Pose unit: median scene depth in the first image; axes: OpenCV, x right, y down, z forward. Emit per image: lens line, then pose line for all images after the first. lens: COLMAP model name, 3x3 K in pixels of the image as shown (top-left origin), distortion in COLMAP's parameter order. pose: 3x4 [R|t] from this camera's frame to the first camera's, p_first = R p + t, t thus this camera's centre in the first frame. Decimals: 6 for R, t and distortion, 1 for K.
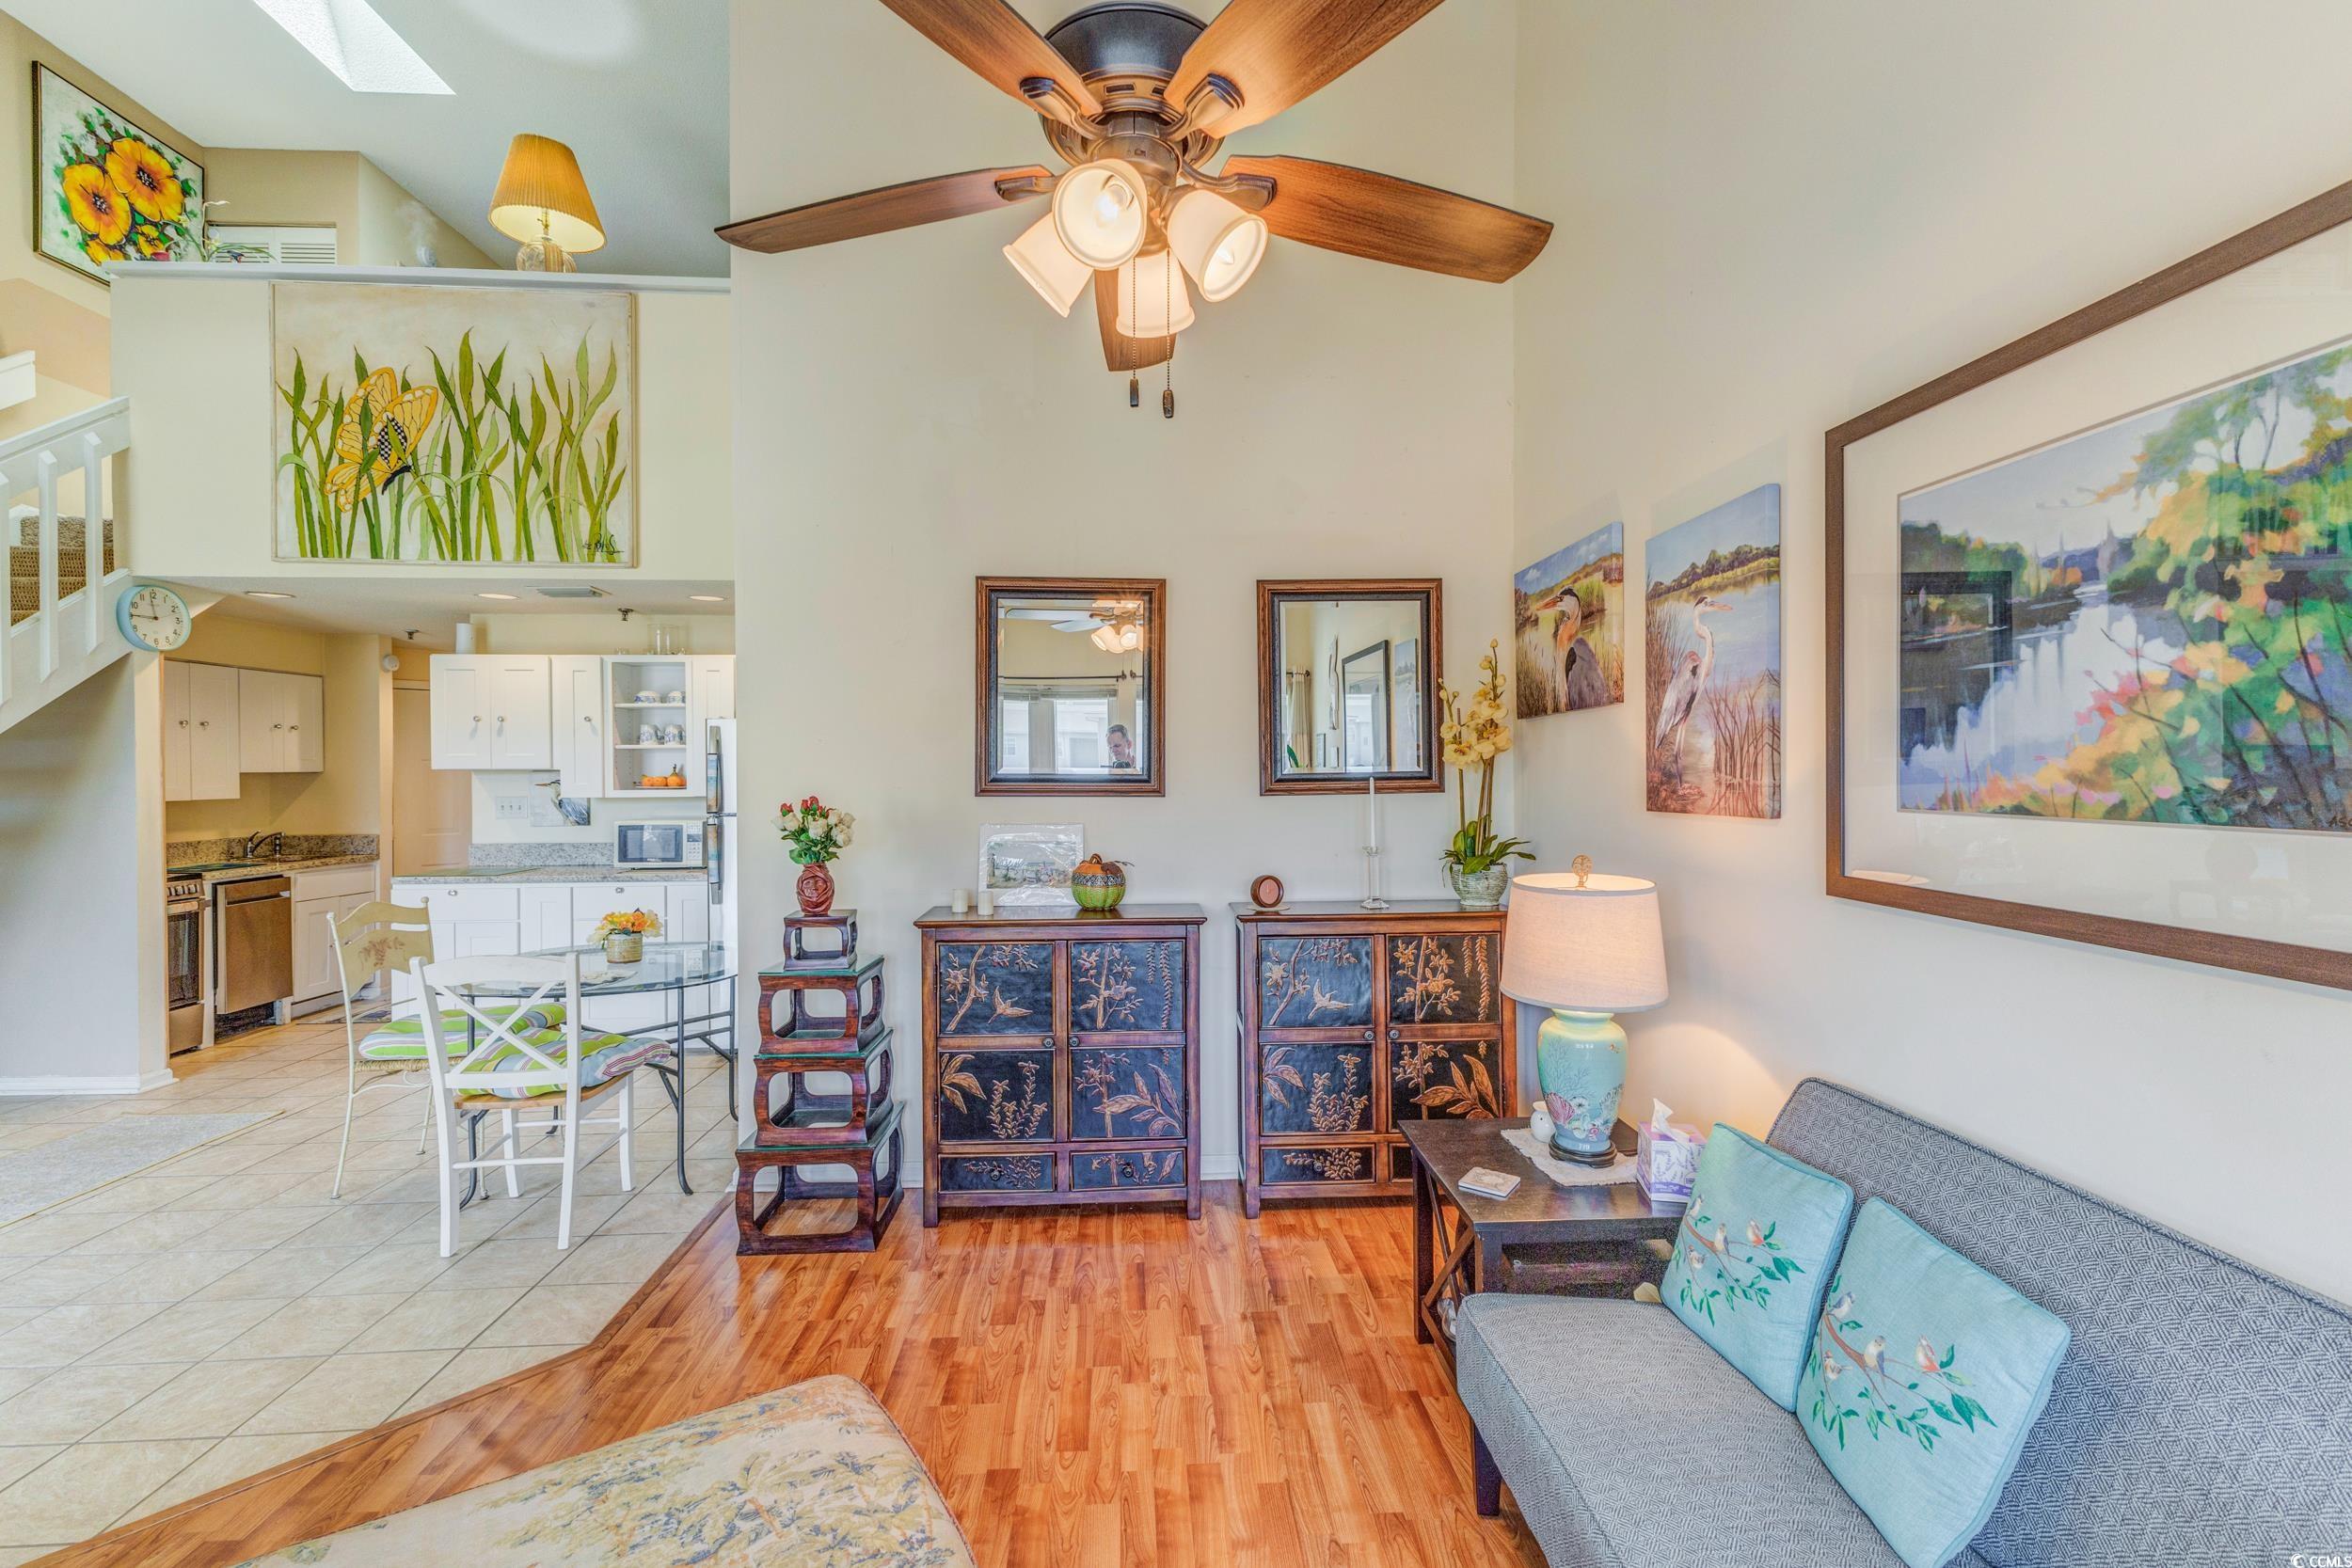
lens RADIAL K [[1008.3, 0, 1180.3], [0, 1008.3, 780.2], [0, 0, 1]] dist [0.013047, -0.004288]
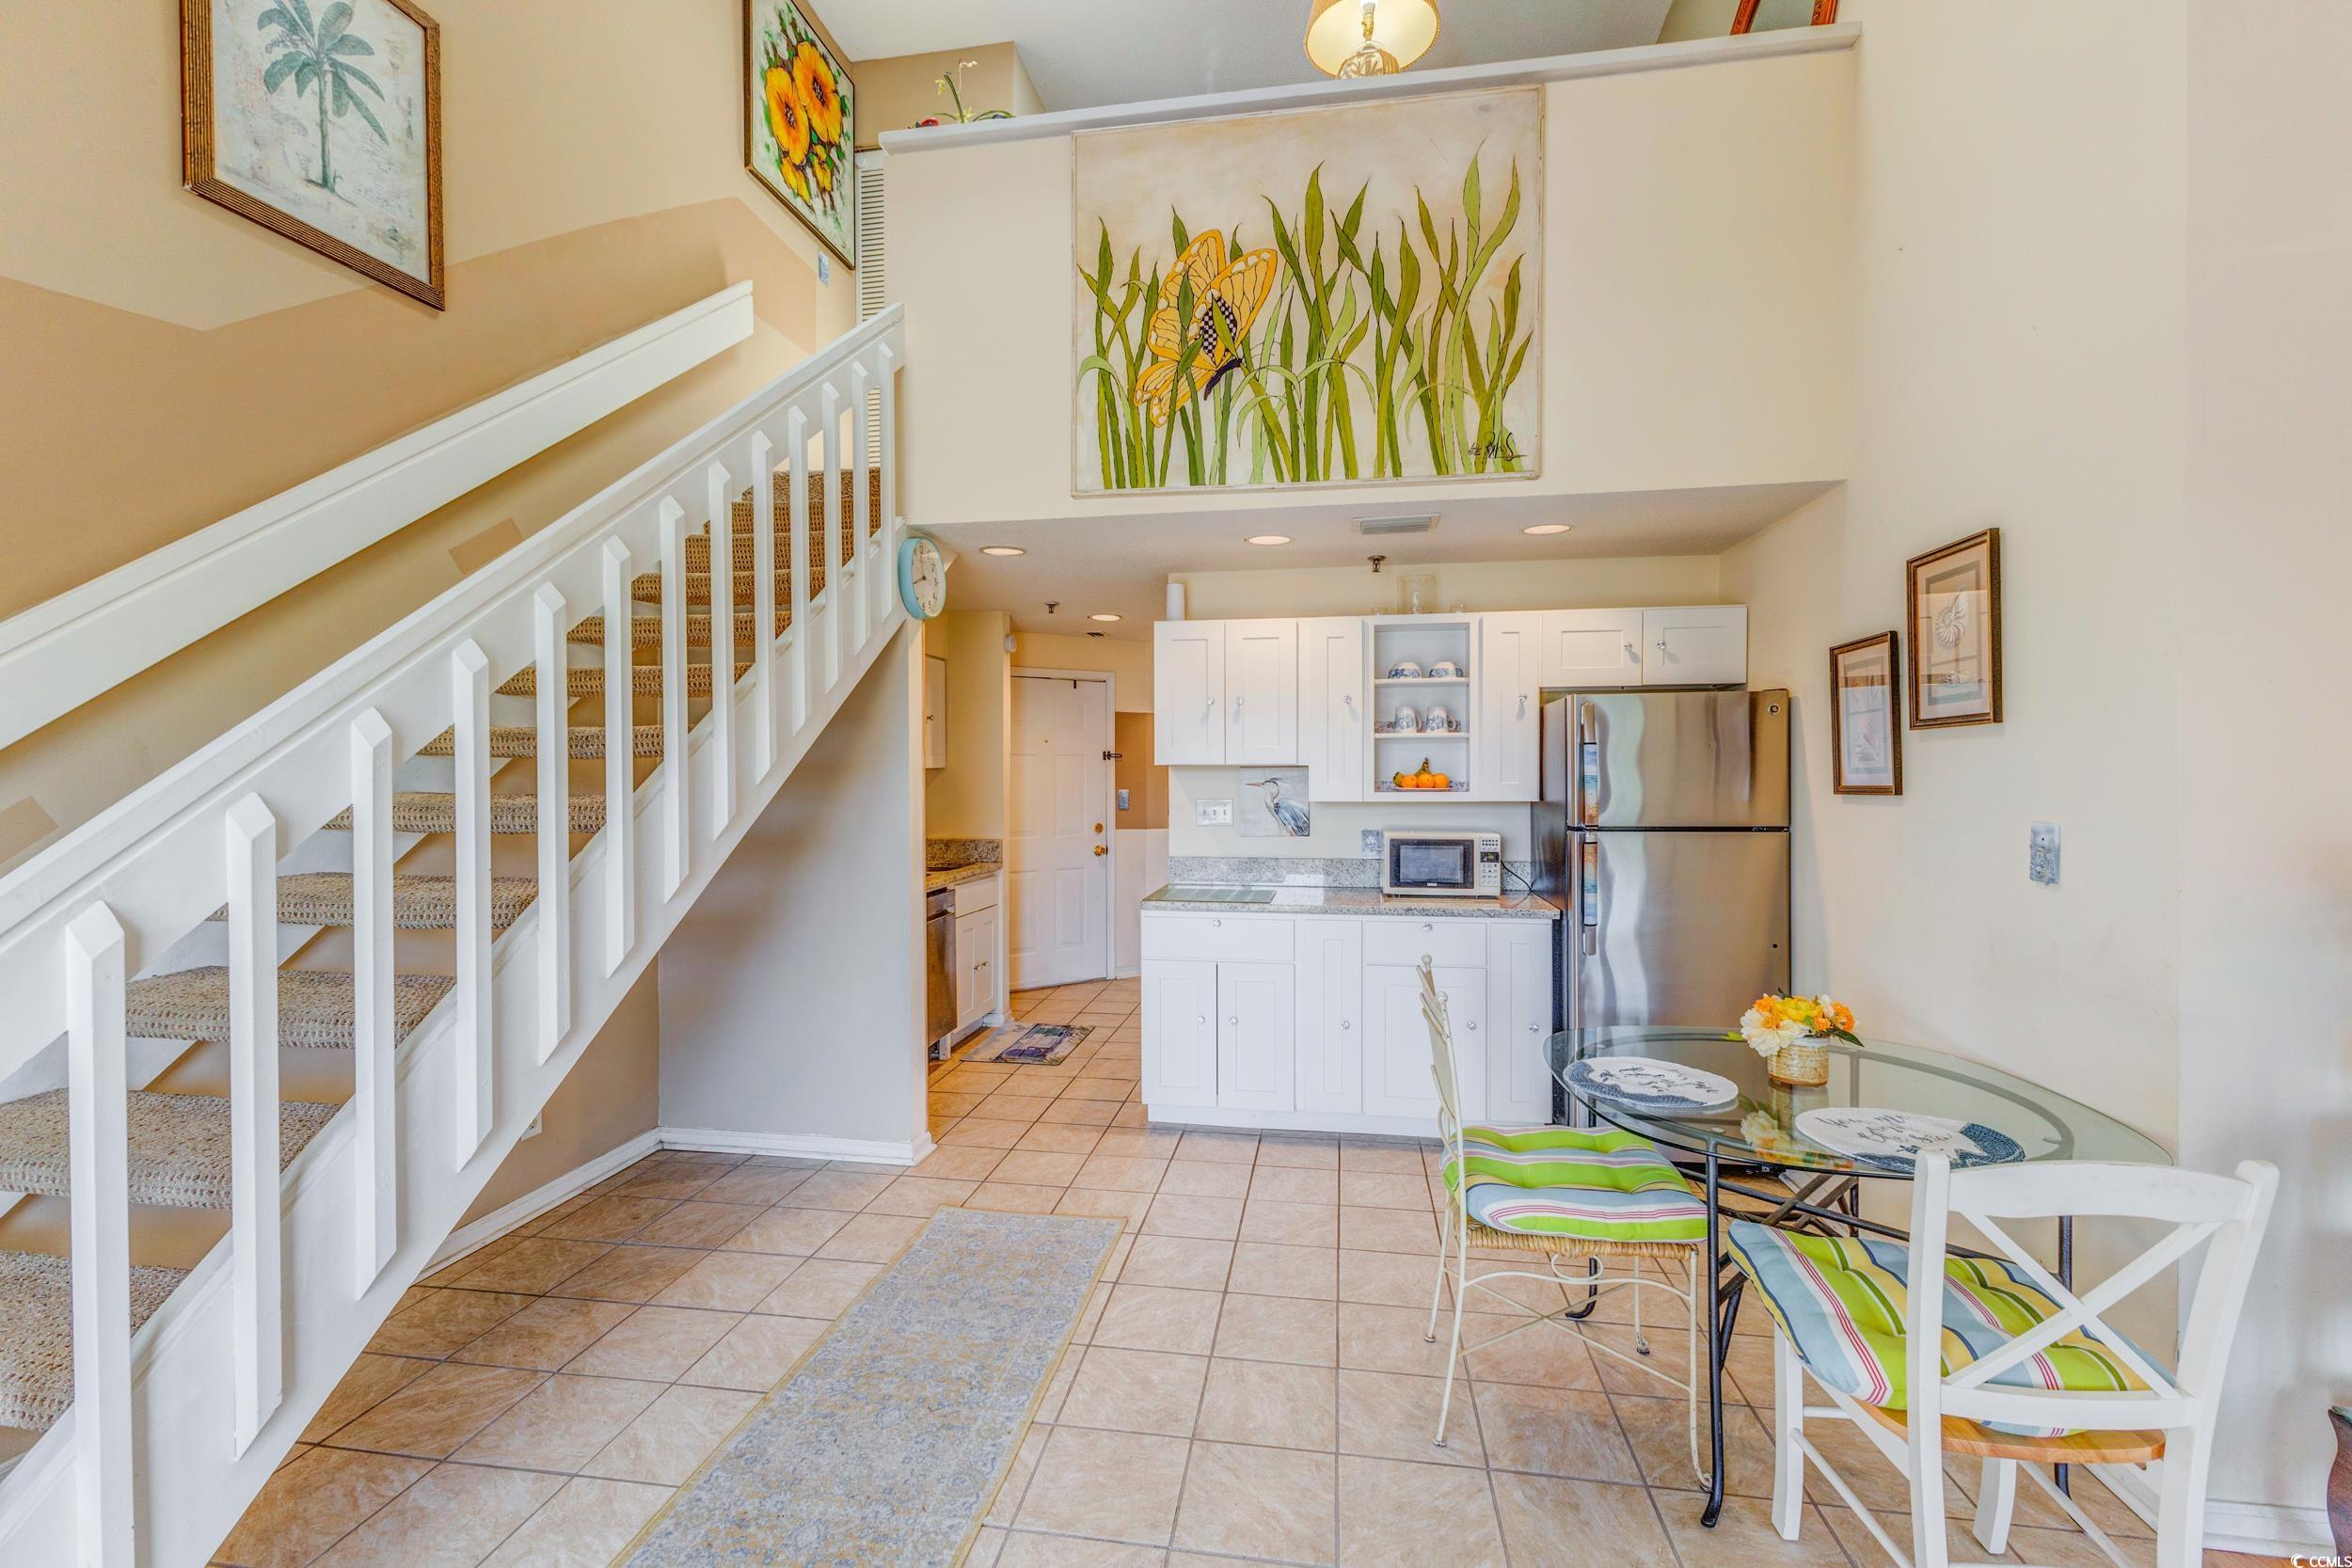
lens RADIAL K [[1008.3, 0, 1180.3], [0, 1008.3, 779.9], [0, 0, 1]] dist [0.013047, -0.004288]
pose [[0.975377, 0.004143, -0.220504, -0.837374], [-0.003069, 0.999982, 0.005212, -0.004374], [0.220521, -0.004407, 0.975372, 0.346258]]
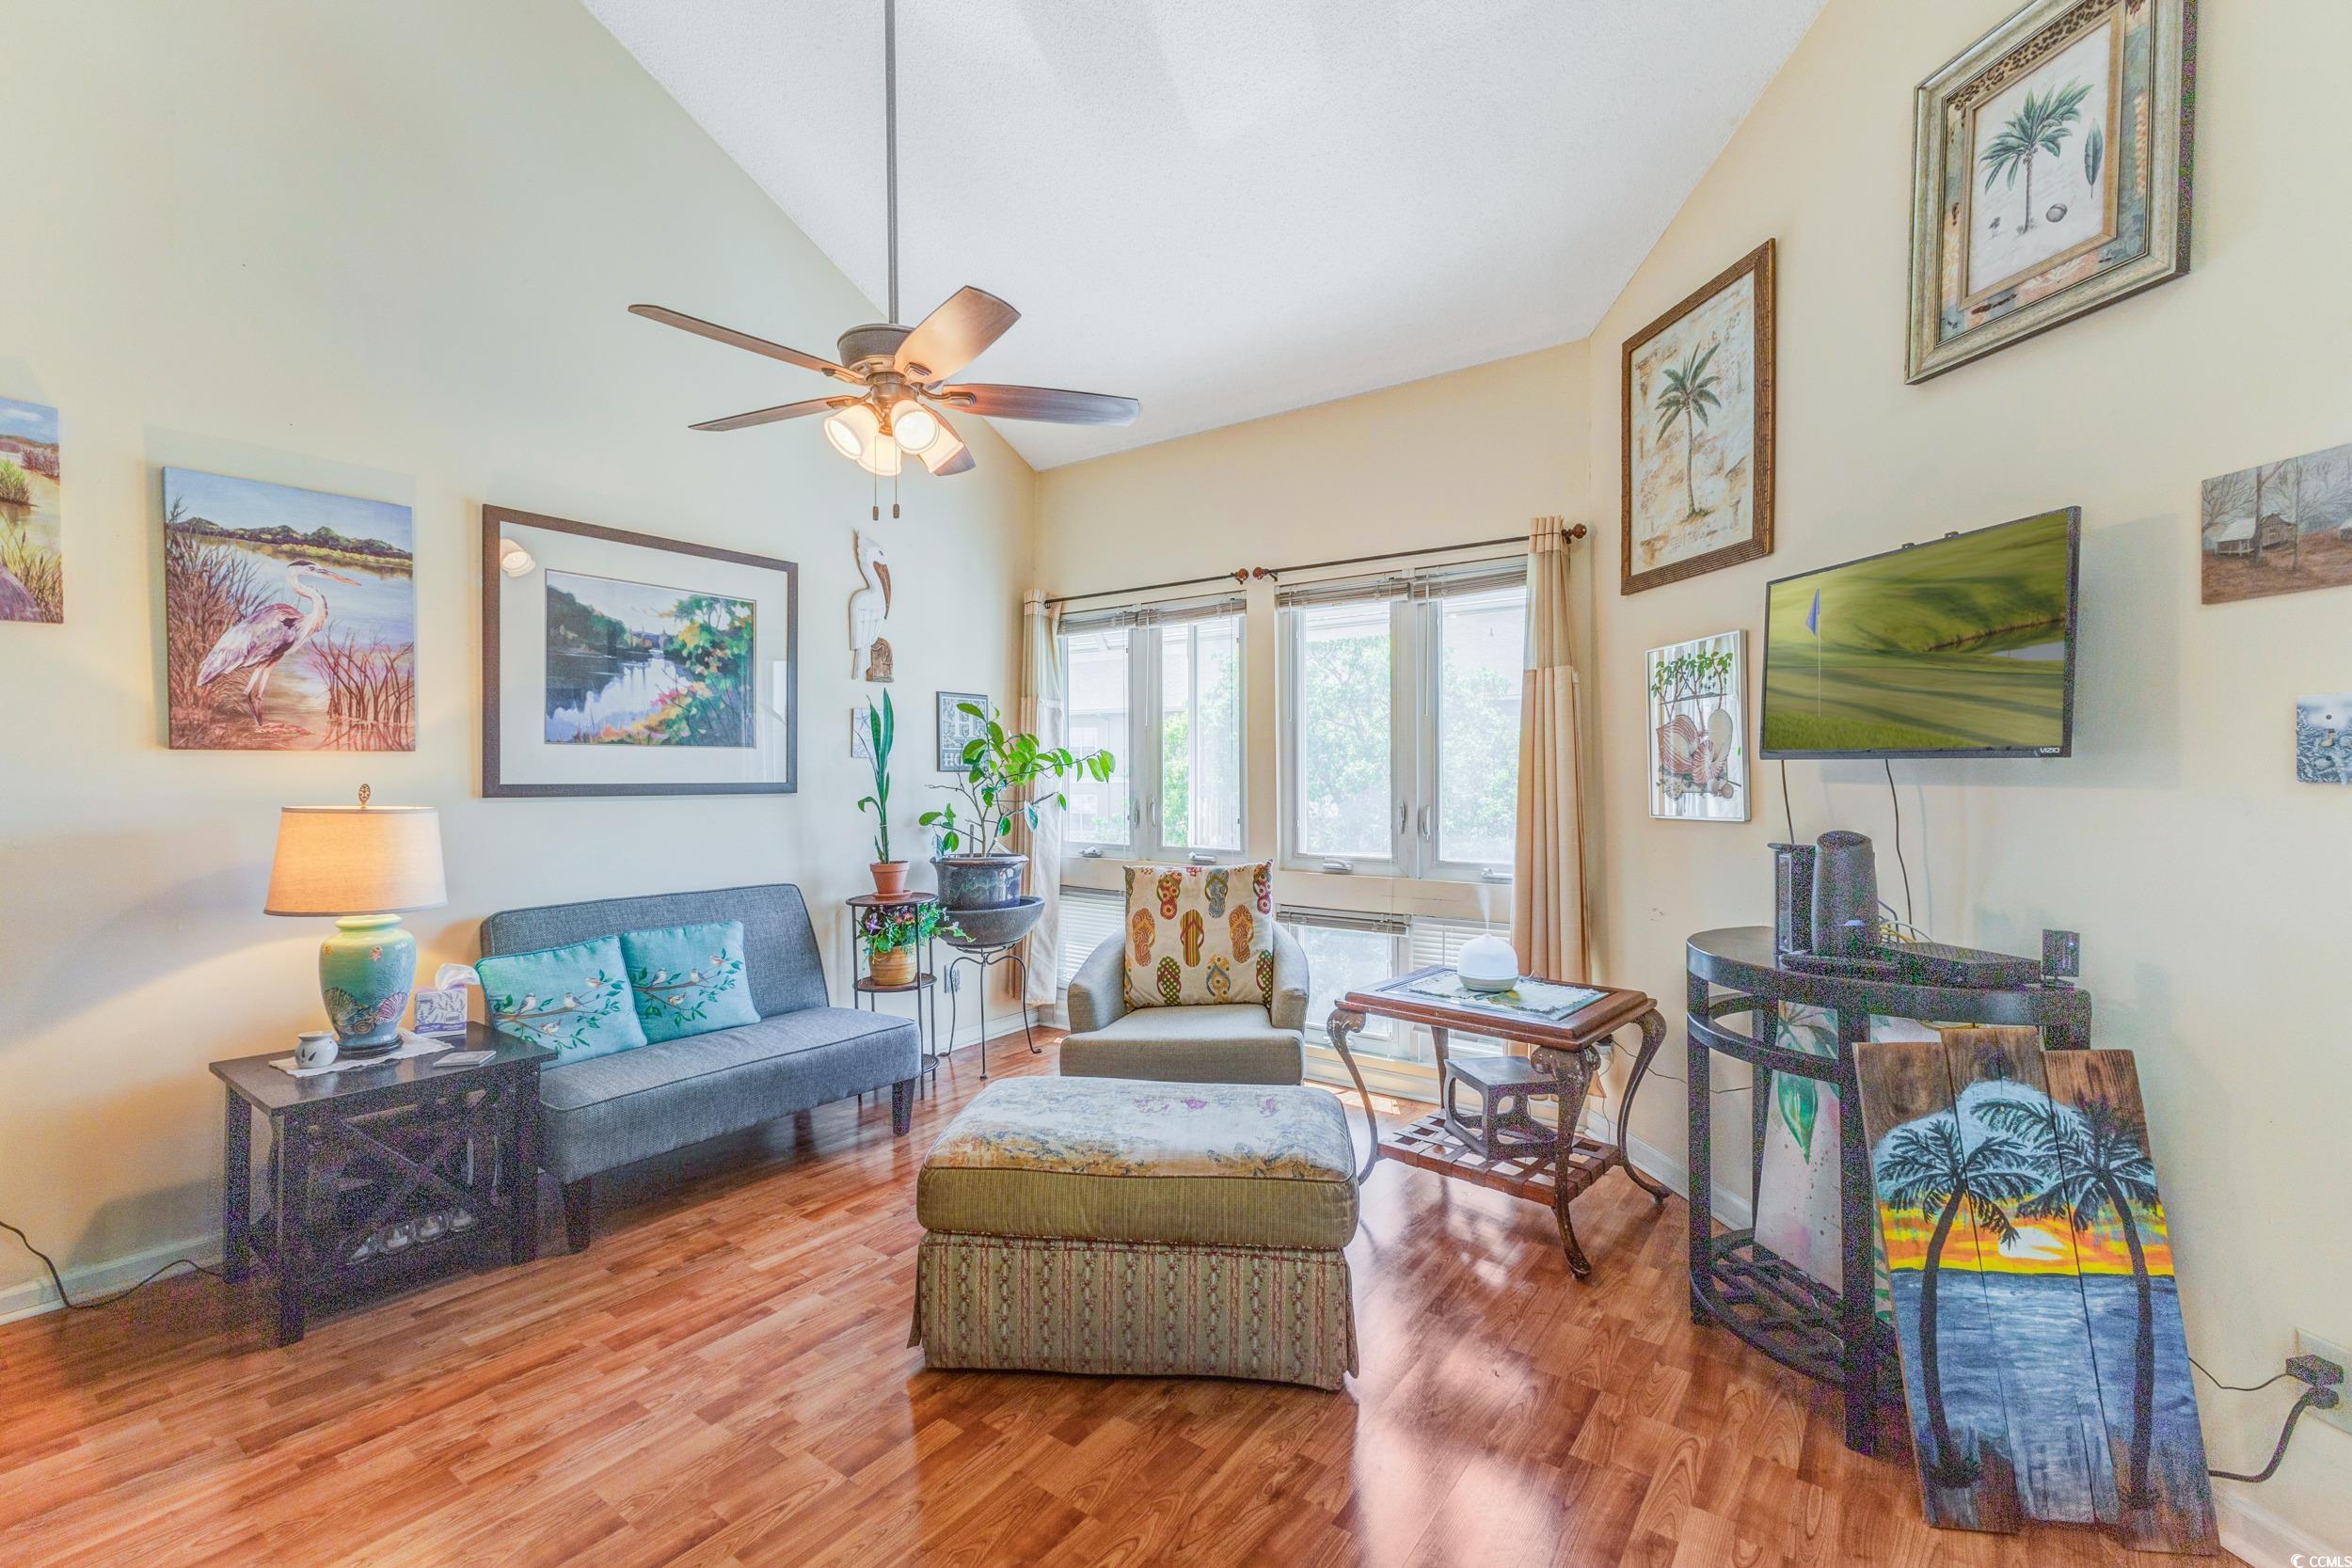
lens RADIAL K [[1008.3, 0, 1180.9], [0, 1008.3, 782.3], [0, 0, 1]] dist [0.013047, -0.004288]
pose [[-0.772781, -0.000463, 0.634673, -0.671496], [0.011203, 0.999834, 0.014370, 0.044272], [-0.634574, 0.018215, -0.772647, 0.859172]]
